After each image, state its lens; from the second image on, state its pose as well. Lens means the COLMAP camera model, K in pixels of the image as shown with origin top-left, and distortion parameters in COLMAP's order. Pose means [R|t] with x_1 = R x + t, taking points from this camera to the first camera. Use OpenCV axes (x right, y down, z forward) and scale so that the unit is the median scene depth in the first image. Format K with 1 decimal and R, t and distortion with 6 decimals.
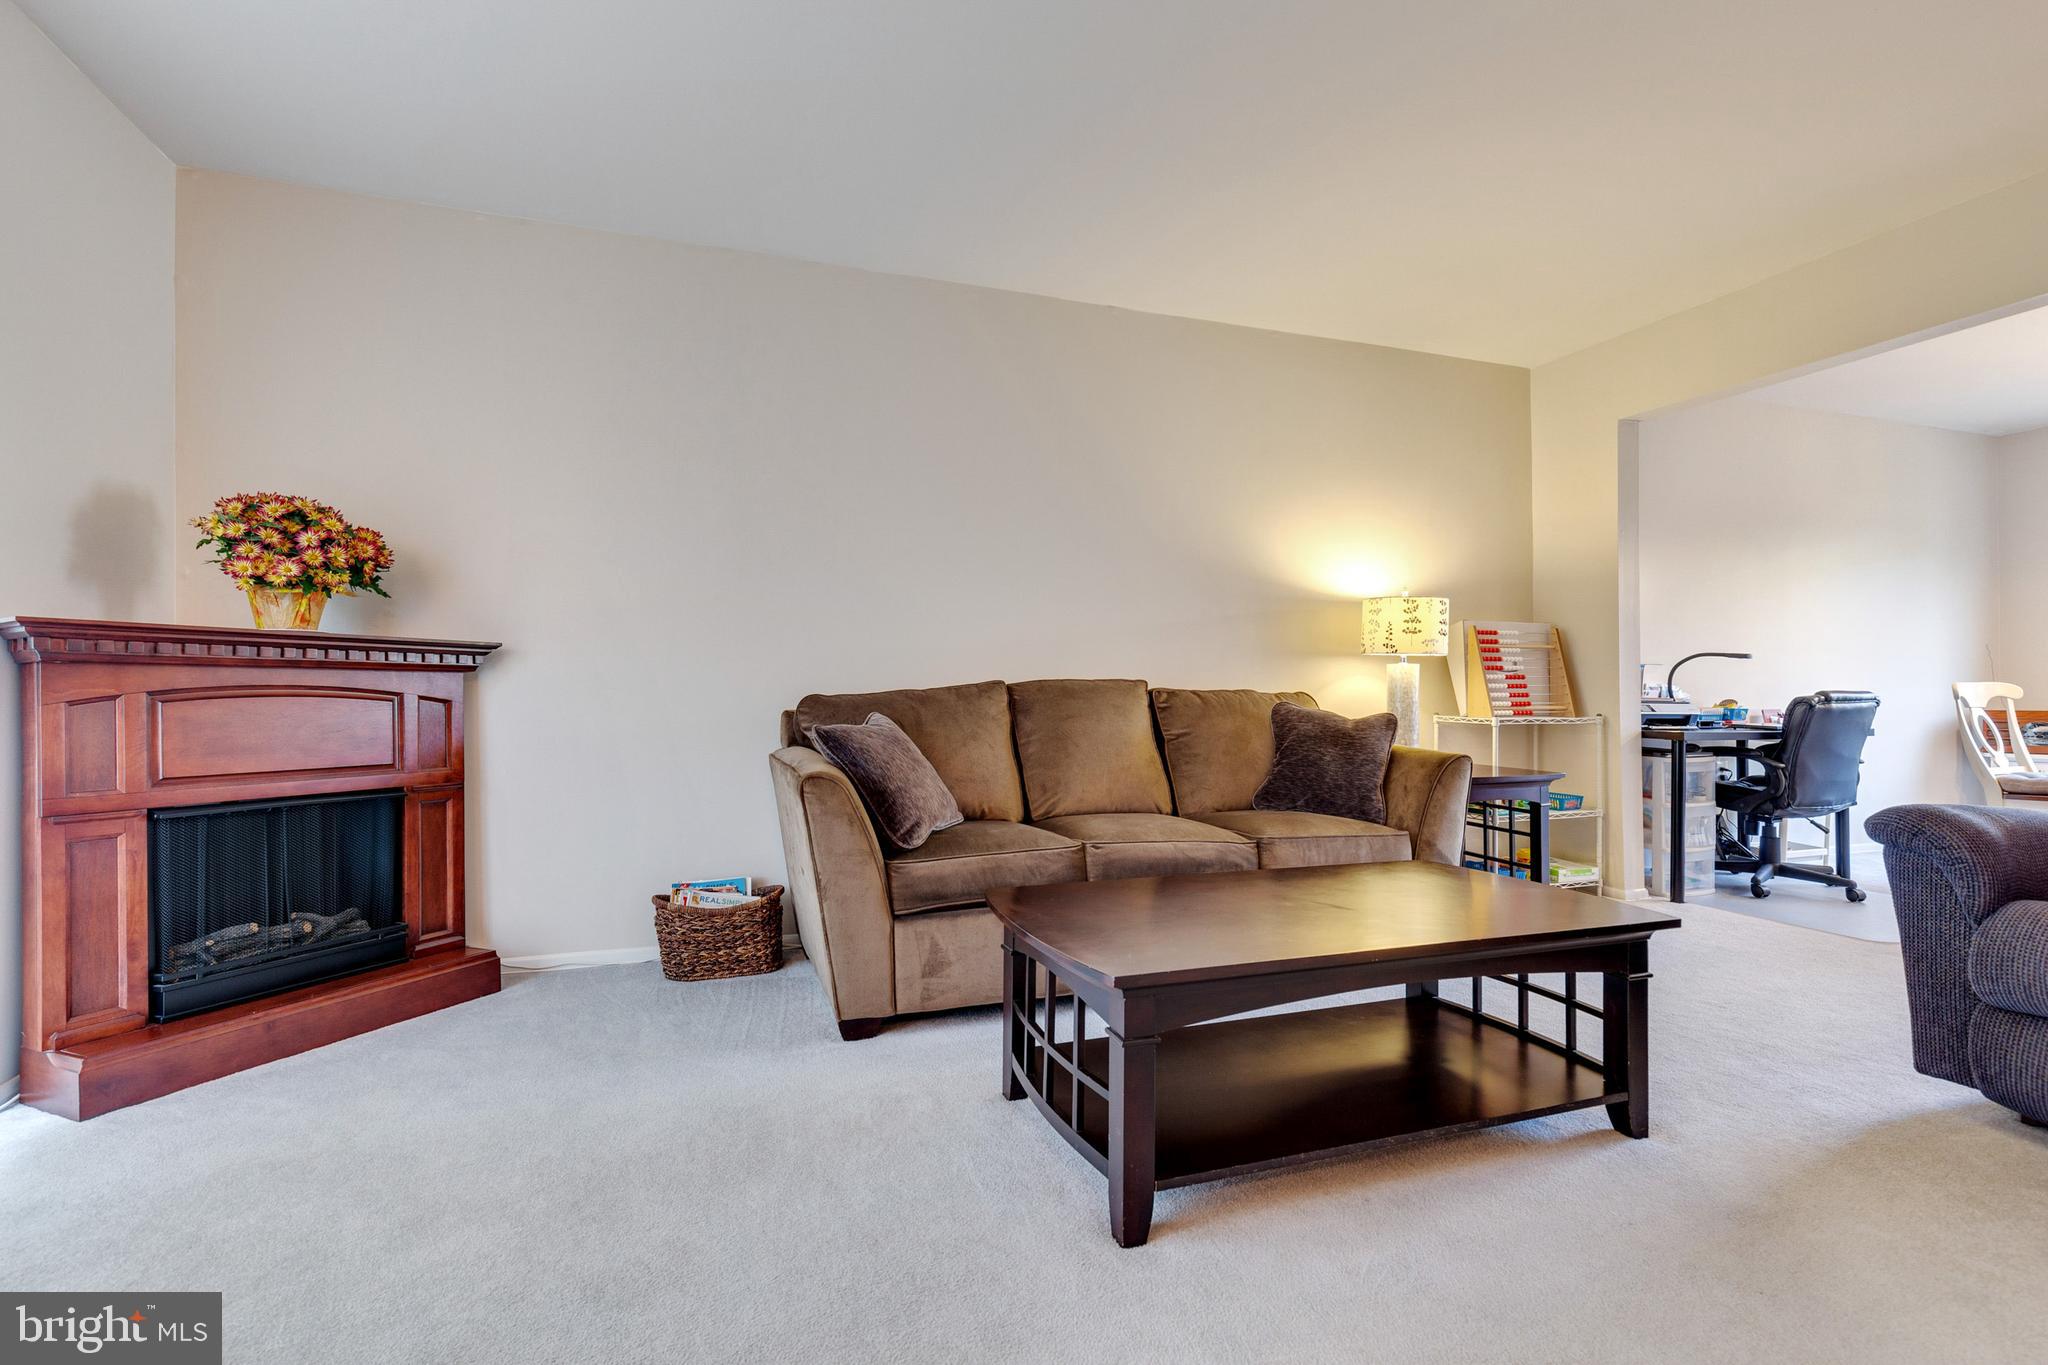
lens RADIAL K [[929.2, 0, 1031.7], [0, 929.2, 704.0], [0, 0, 1]] dist [0.008197, -0.001956]
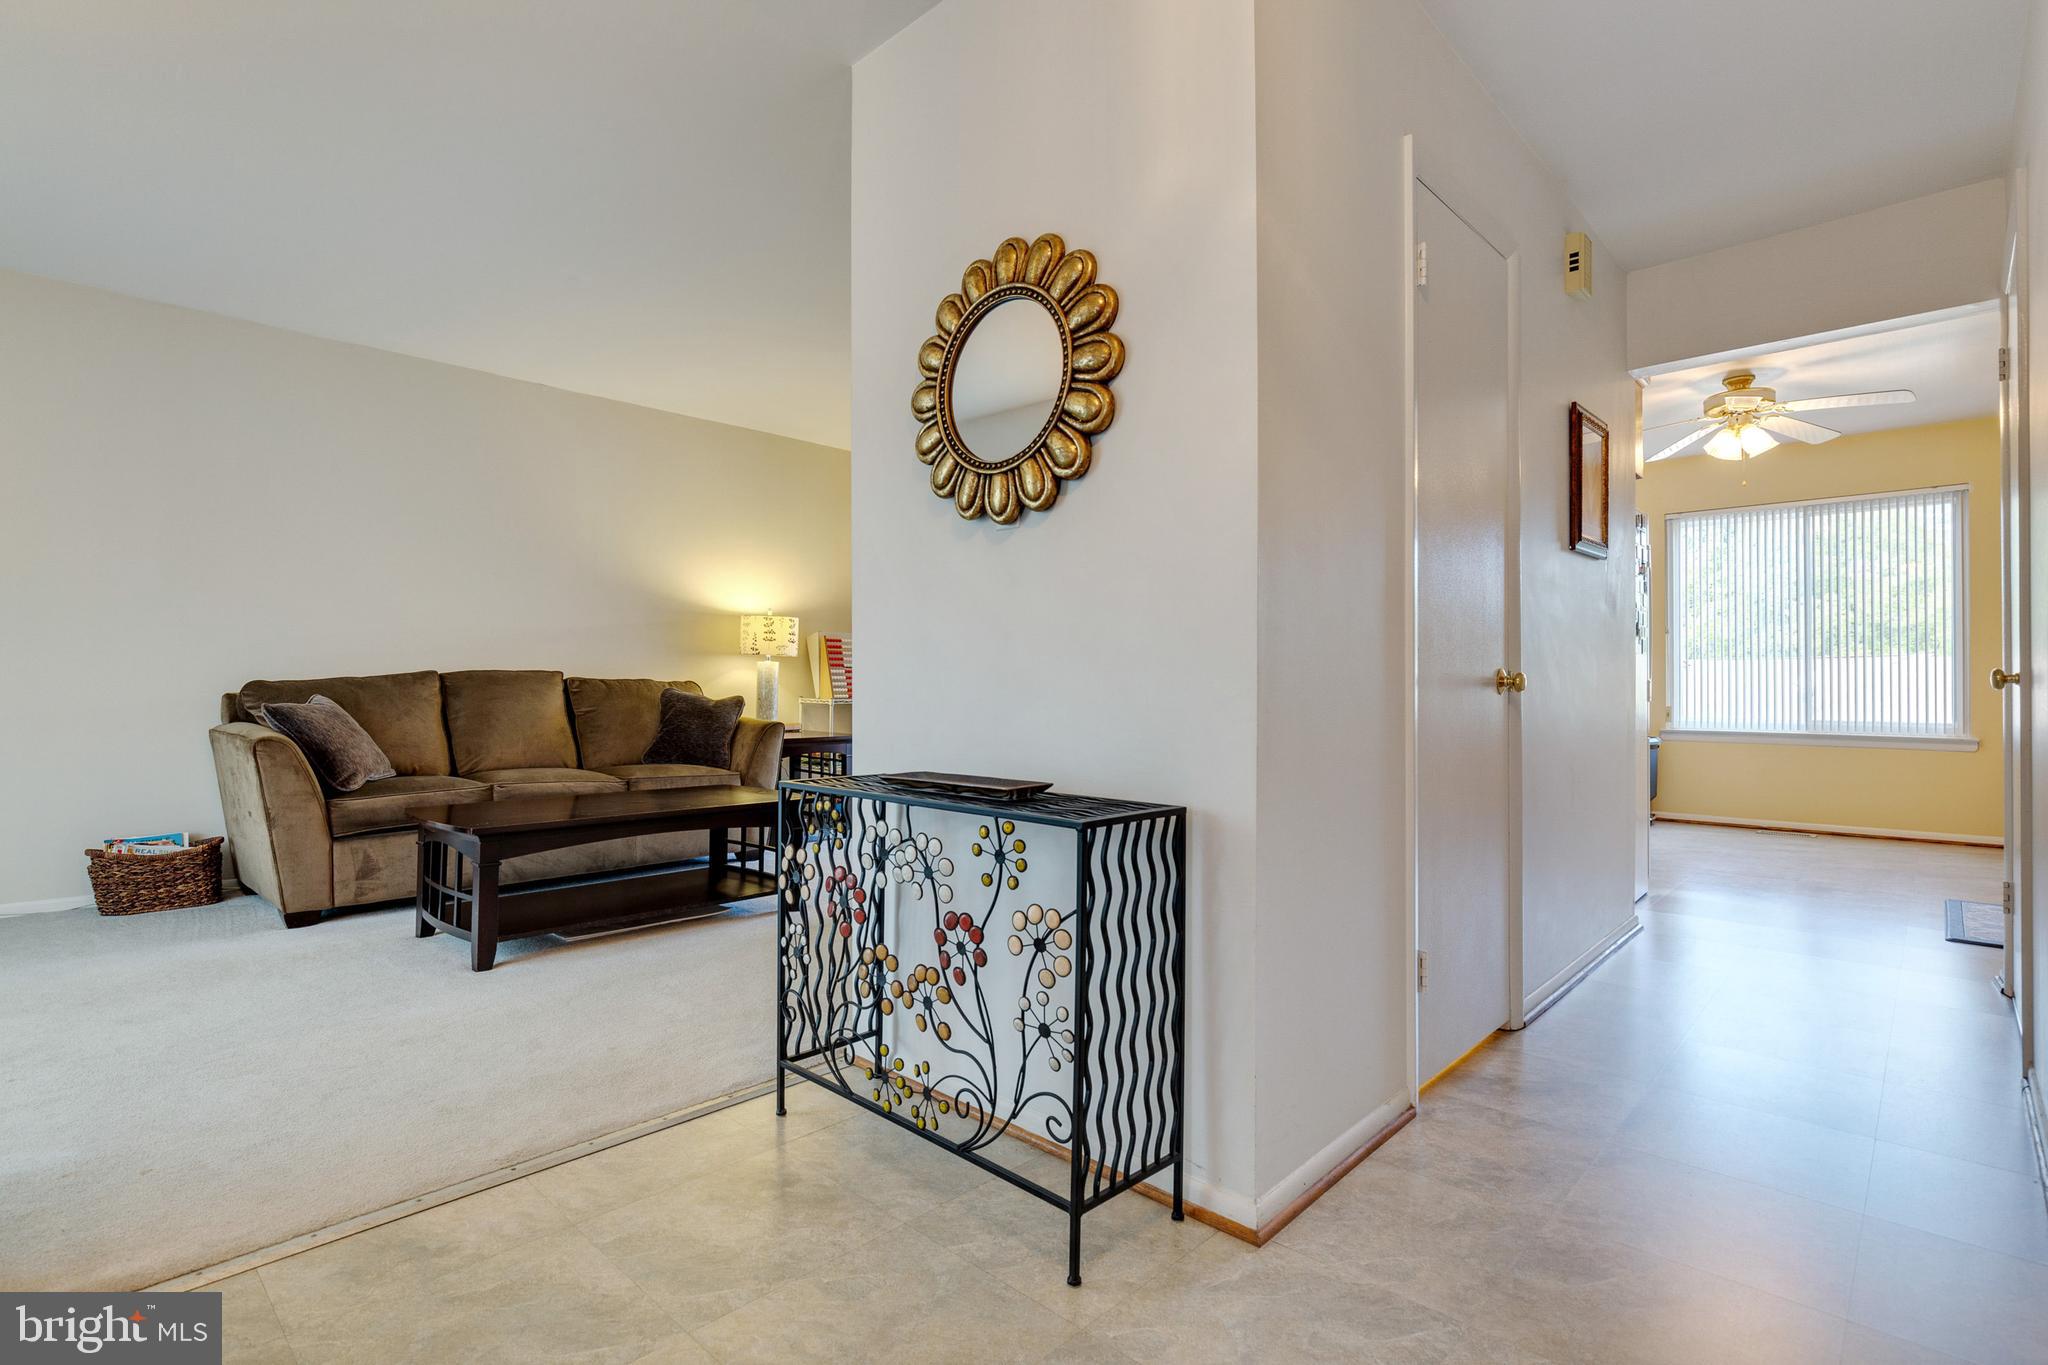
lens RADIAL K [[972.2, 0, 1027.9], [0, 972.2, 679.1], [0, 0, 1]] dist [-0.000909, 0.000841]
pose [[0.889976, 0.008463, 0.455930, 0.093582], [-0.003575, 0.999927, -0.011583, -0.000714], [-0.455994, 0.008679, 0.889940, -0.641355]]
